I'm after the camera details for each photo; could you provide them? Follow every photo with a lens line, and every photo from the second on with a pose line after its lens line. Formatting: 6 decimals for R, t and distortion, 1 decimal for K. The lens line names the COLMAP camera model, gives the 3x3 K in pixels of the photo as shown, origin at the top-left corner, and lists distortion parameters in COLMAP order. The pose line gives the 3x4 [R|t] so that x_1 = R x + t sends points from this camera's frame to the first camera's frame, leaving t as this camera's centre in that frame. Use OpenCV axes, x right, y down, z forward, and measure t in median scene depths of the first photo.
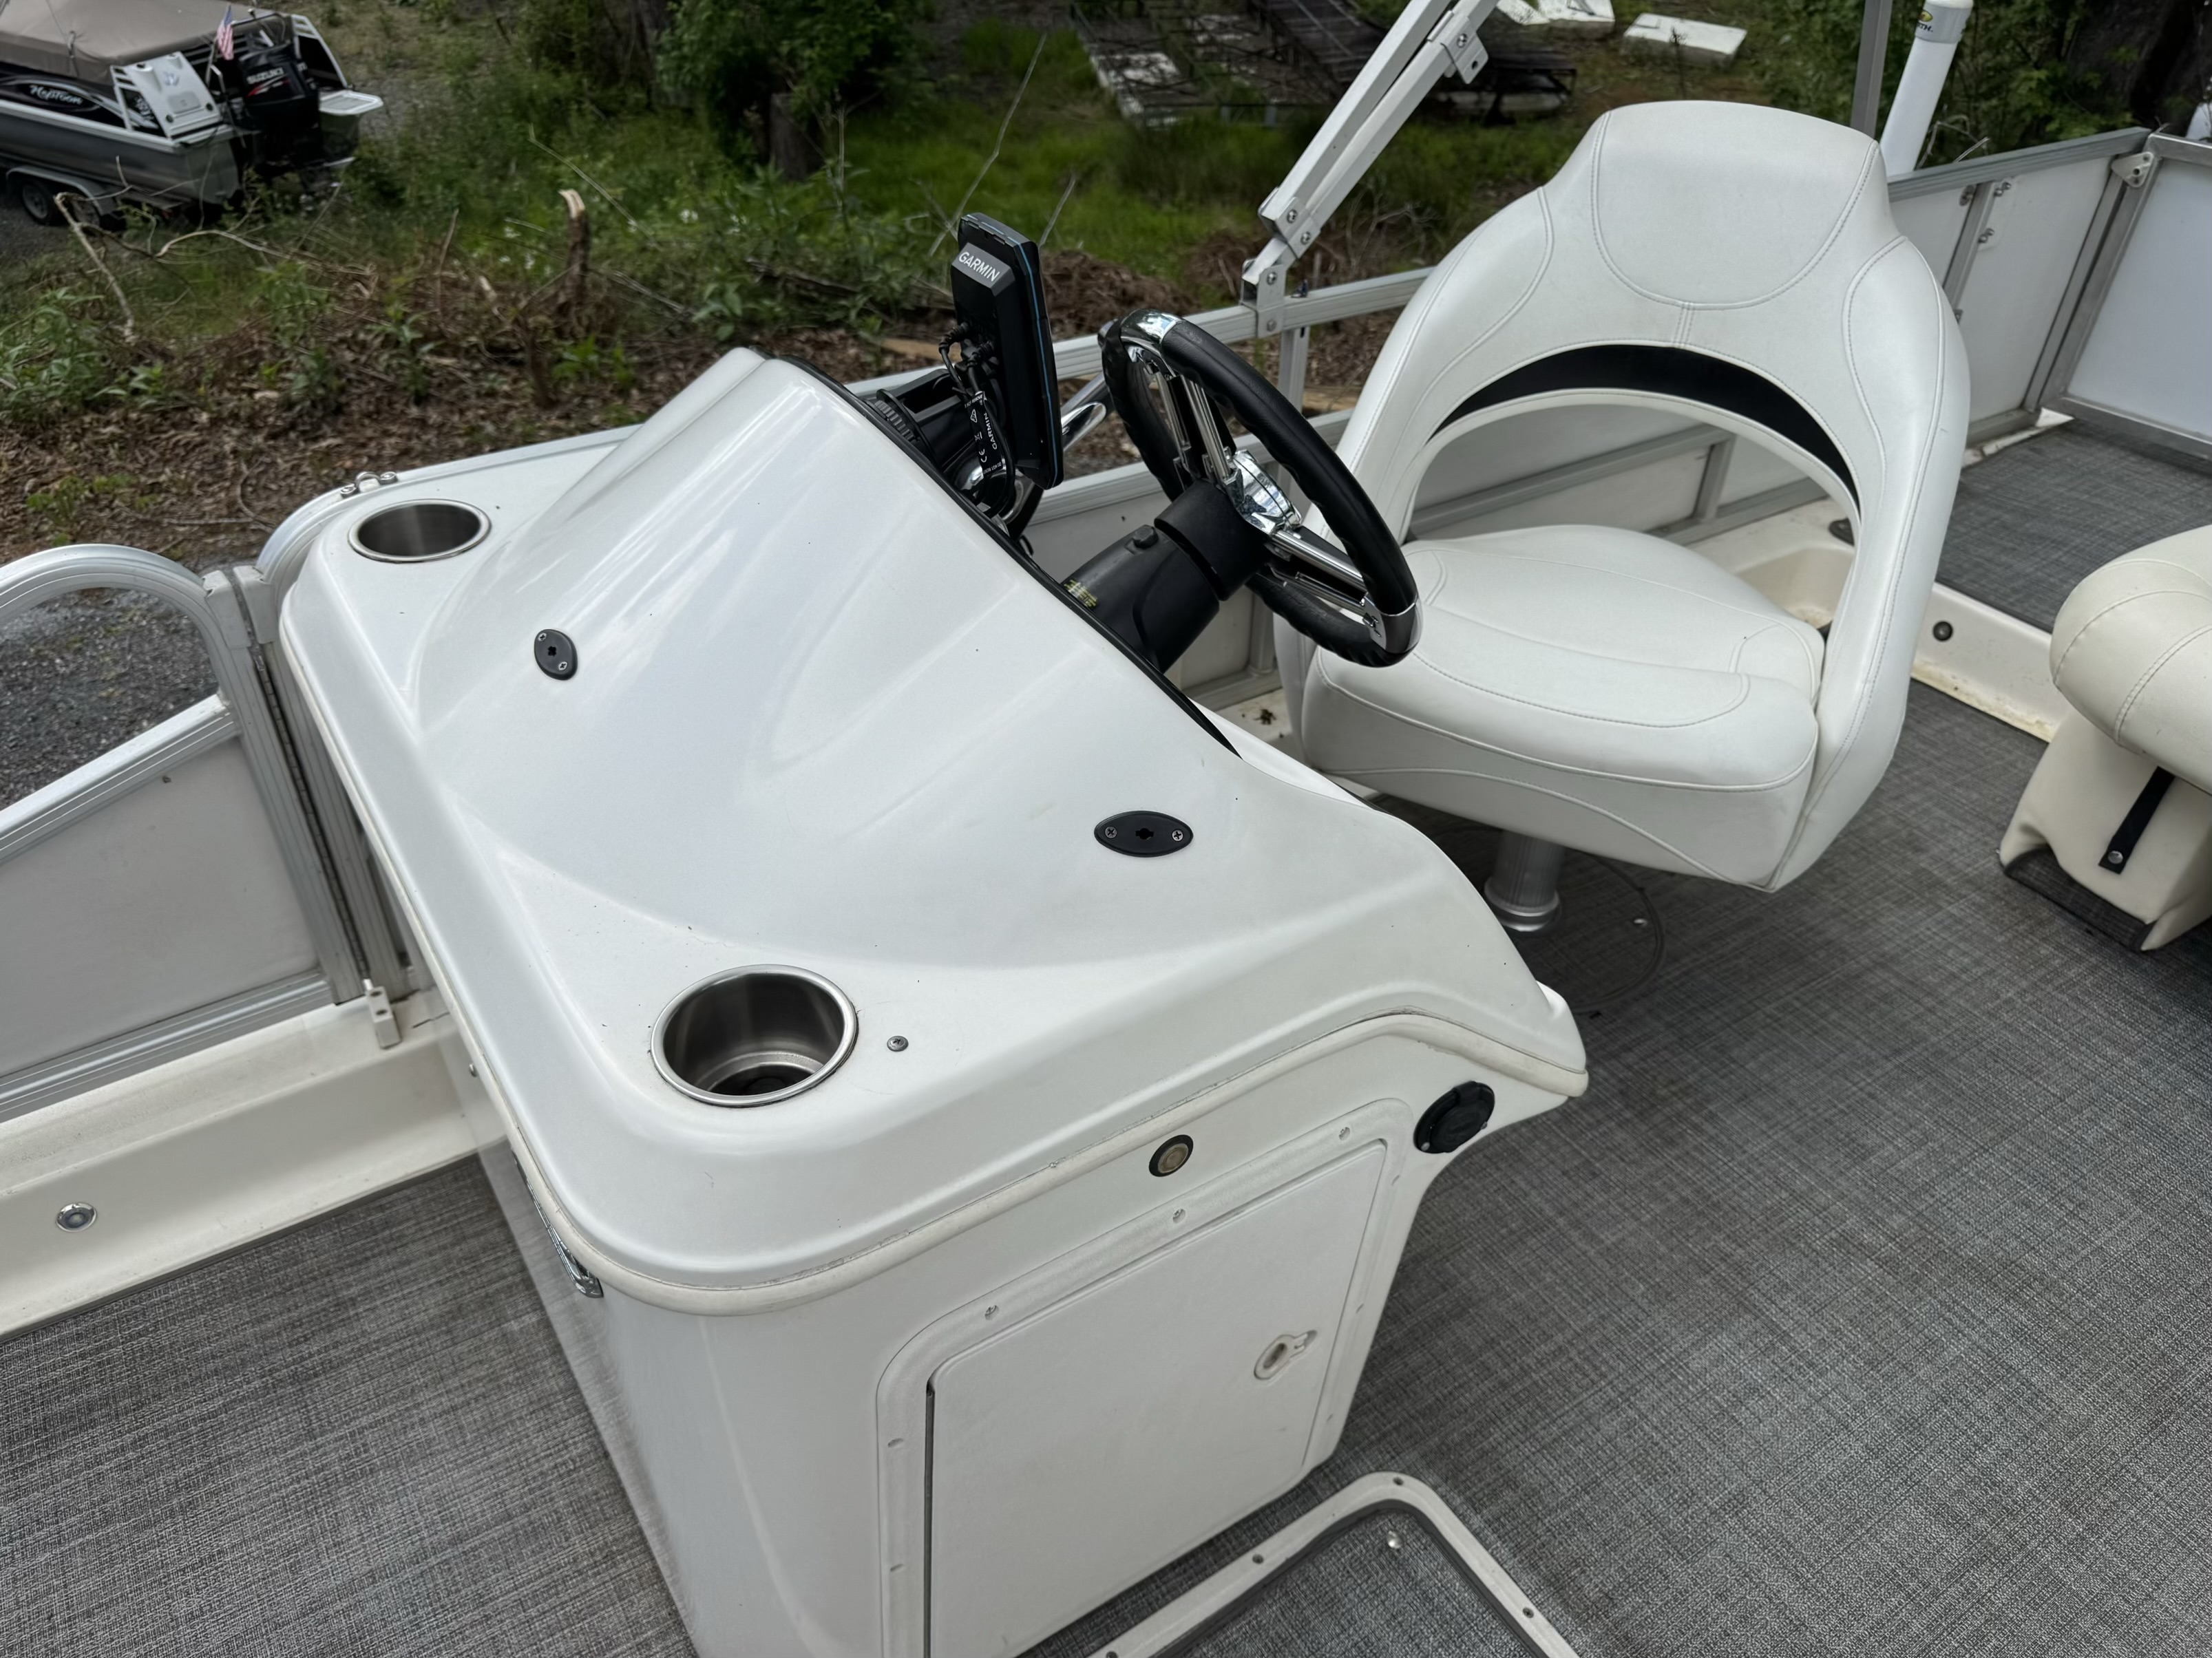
lens RADIAL K [[1594.6, 0, 1106.0], [0, 1594.6, 829.0], [0, 0, 1]] dist [0.001684, 0.002942]
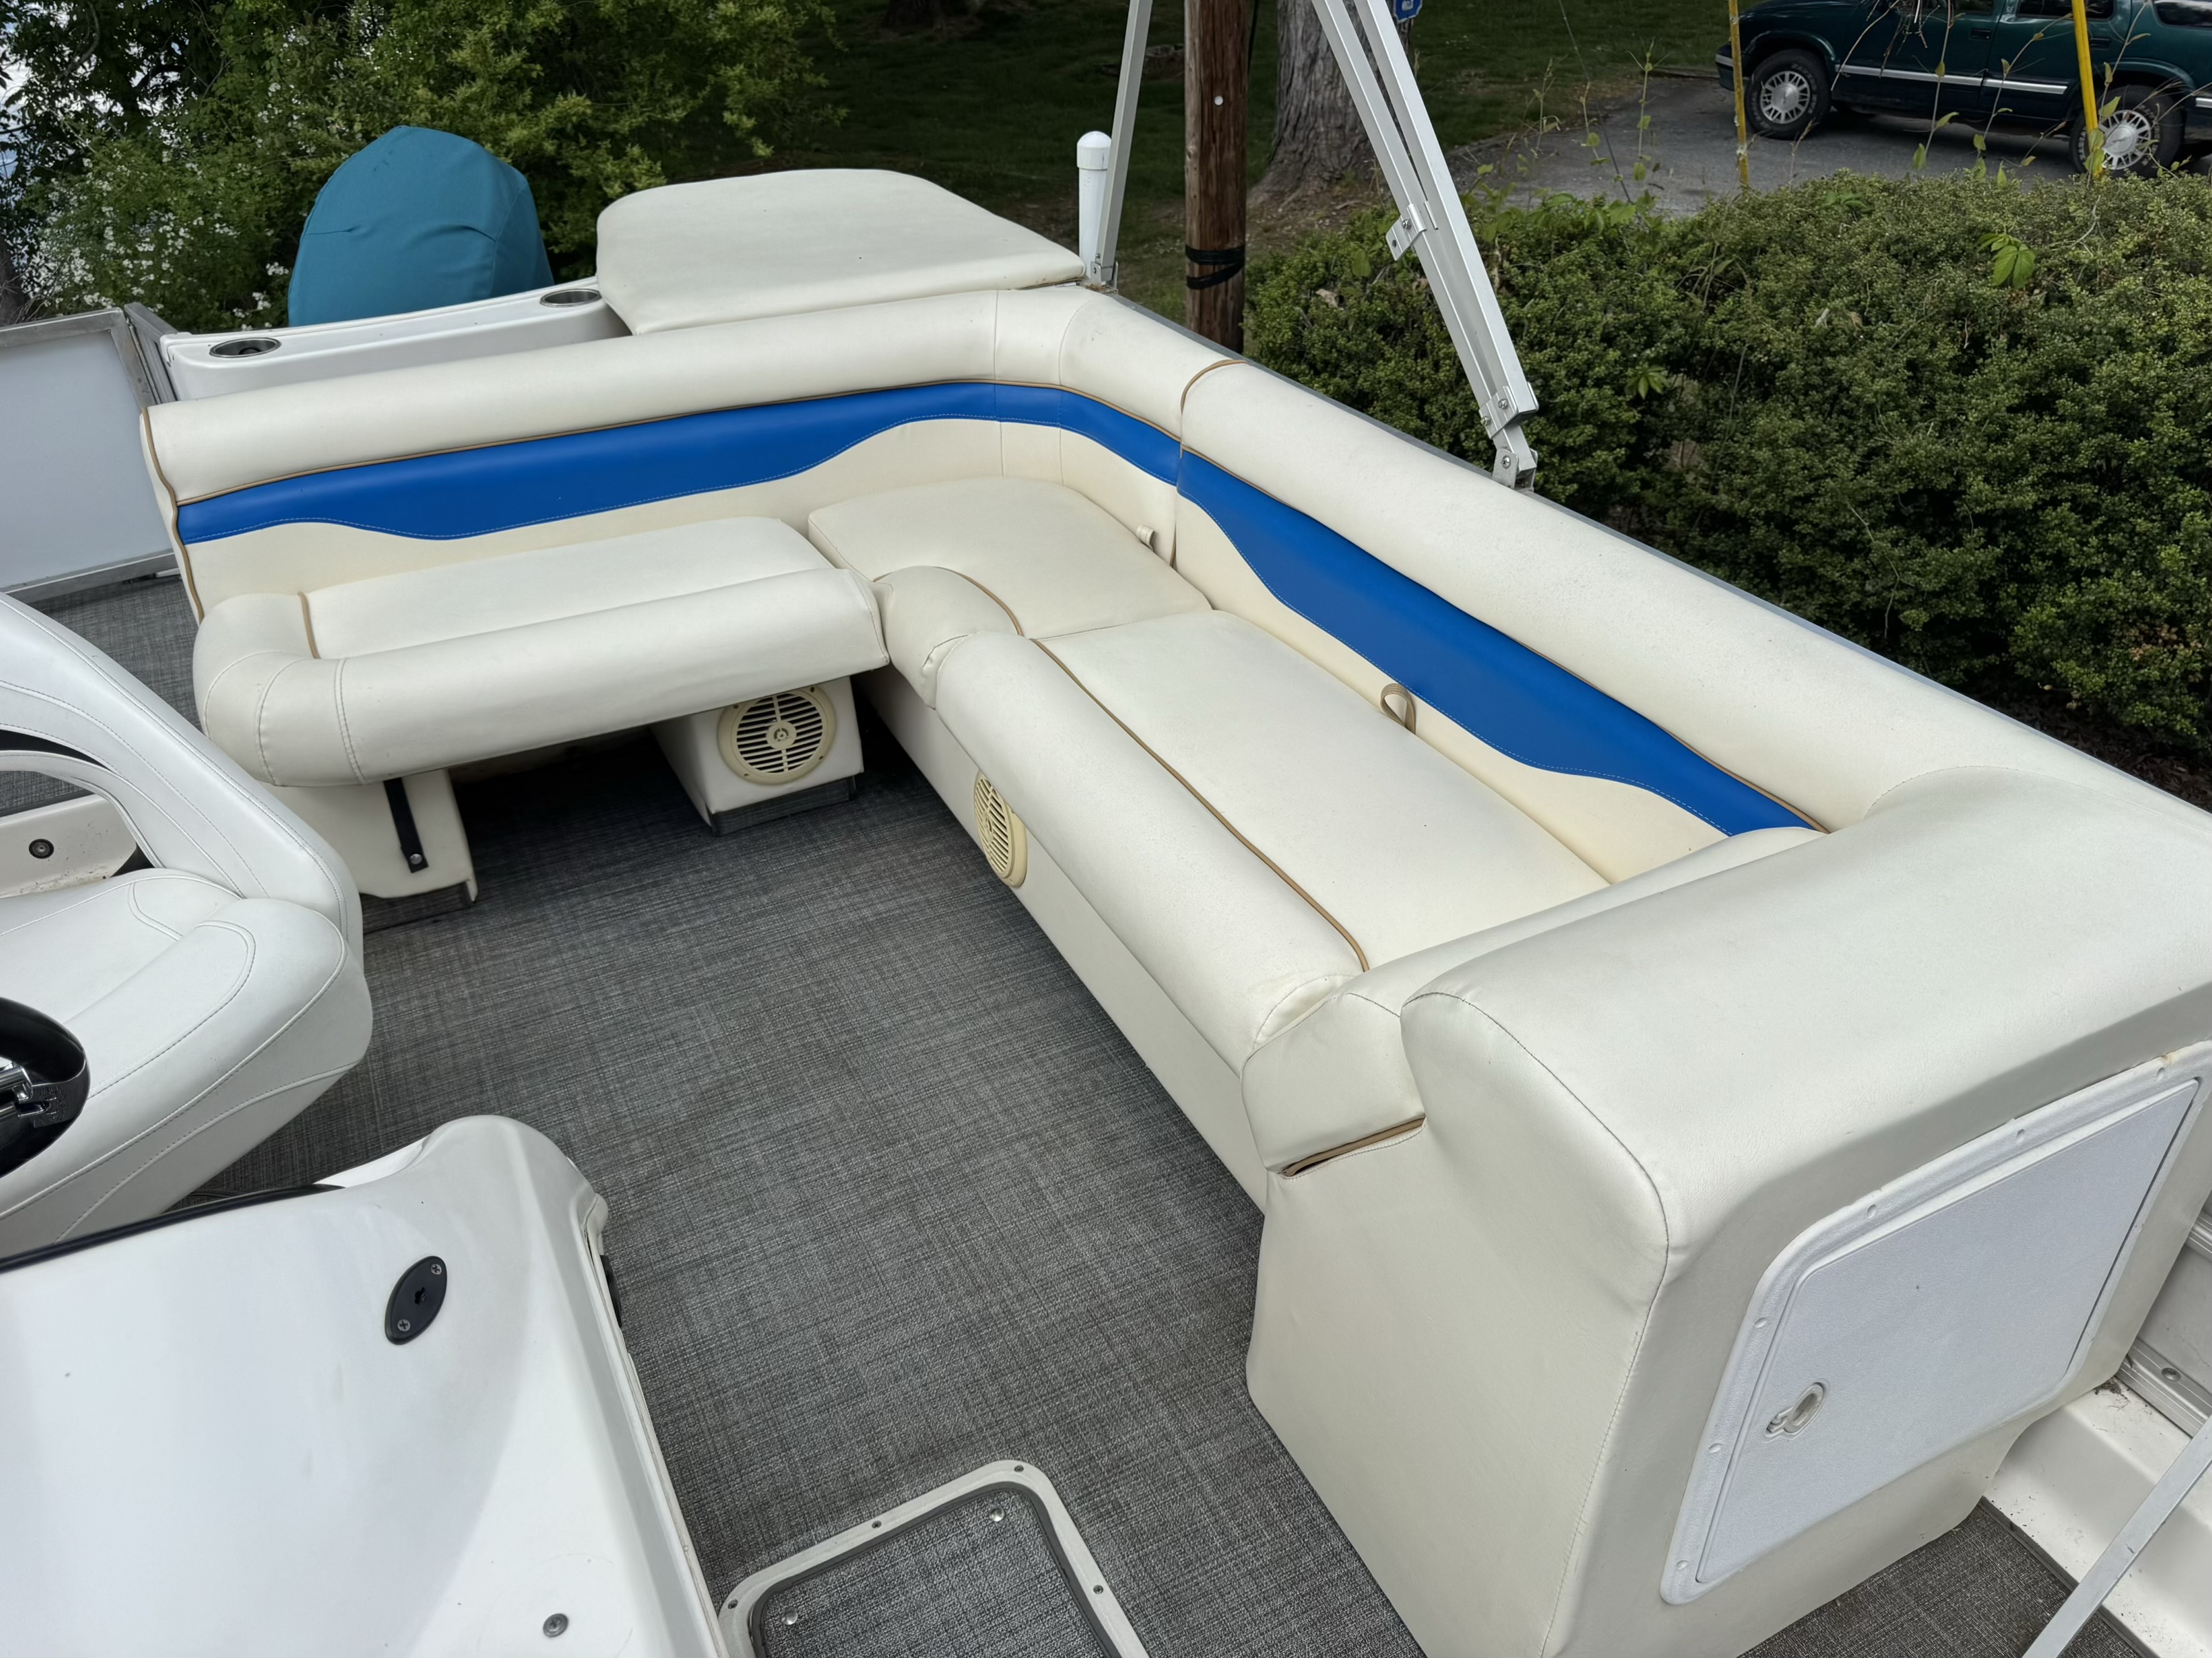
lens RADIAL K [[1568.6, 0, 1106.0], [0, 1568.6, 829.0], [0, 0, 1]] dist [0.023934, -0.023105]
pose [[0.112101, -0.575970, 0.809748, -0.282917], [0.632478, 0.669865, 0.388912, -0.150382], [-0.766424, 0.468550, 0.439381, 0.106496]]
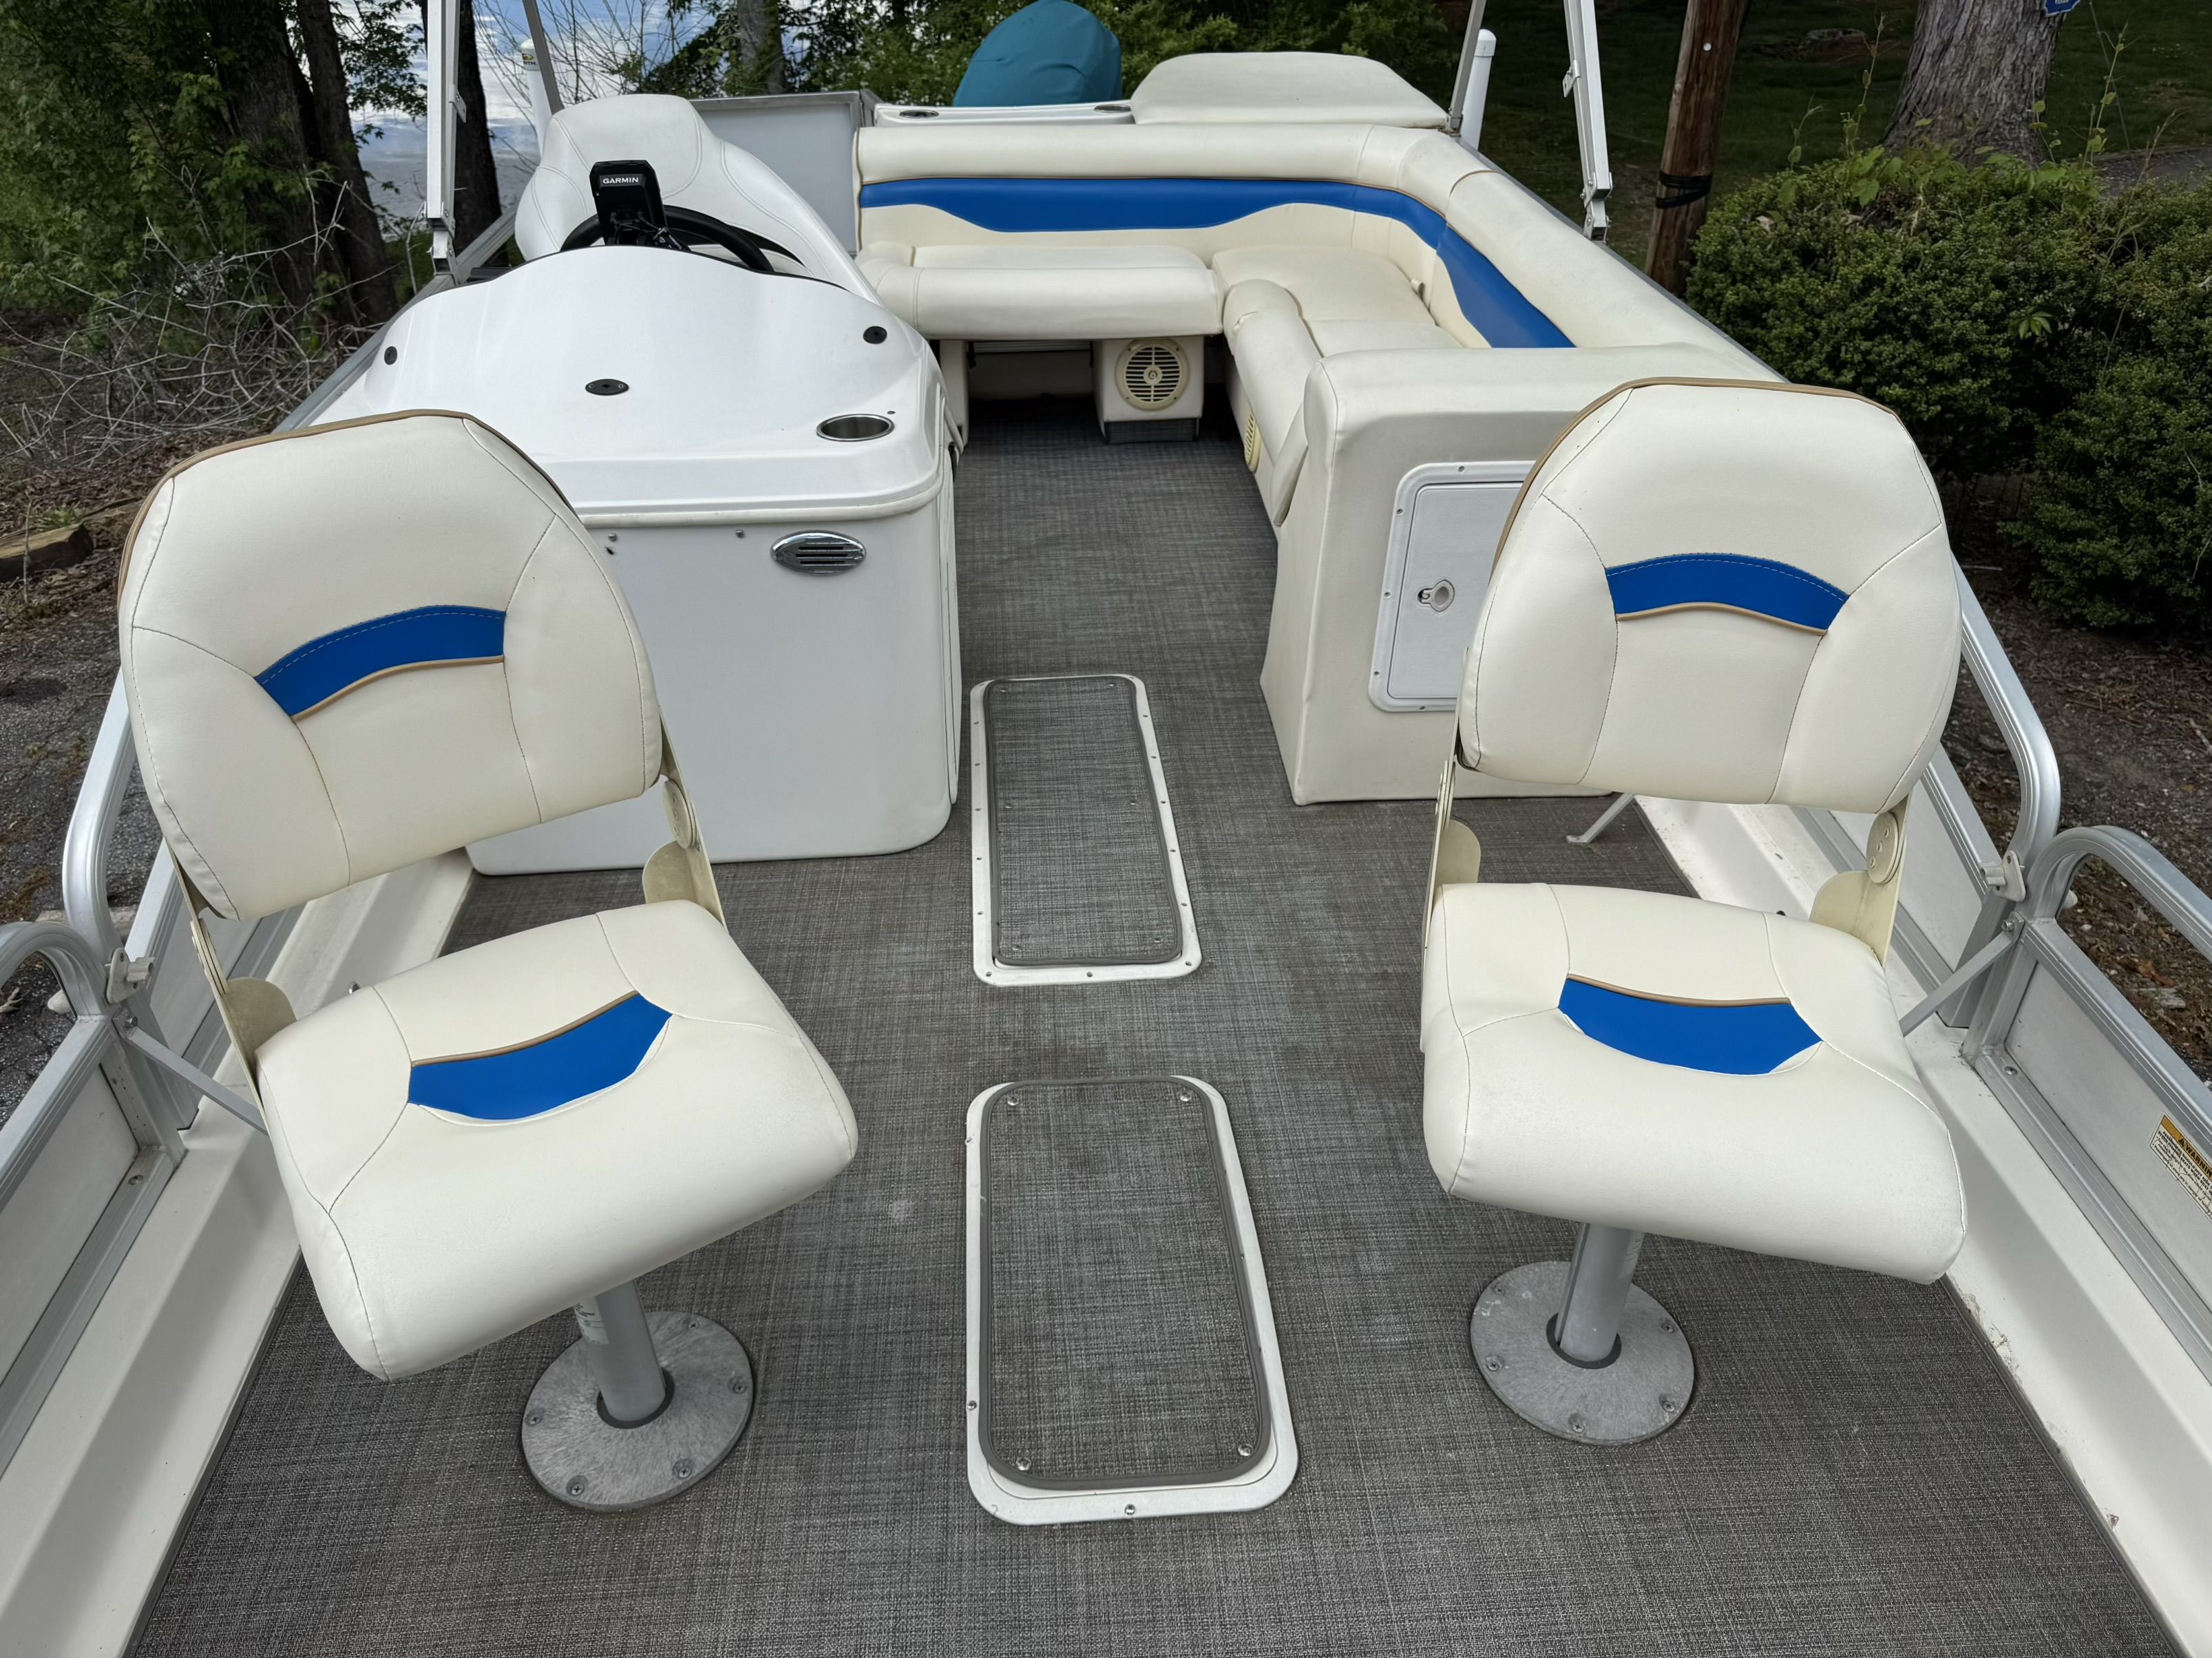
lens RADIAL K [[1594.6, 0, 1106.0], [0, 1594.6, 829.0], [0, 0, 1]] dist [0.001684, 0.002942]
pose [[0.495034, -0.509571, 0.703761, -1.032170], [0.548922, 0.811273, 0.201298, 0.155531], [-0.673518, 0.286661, 0.681322, -0.369483]]
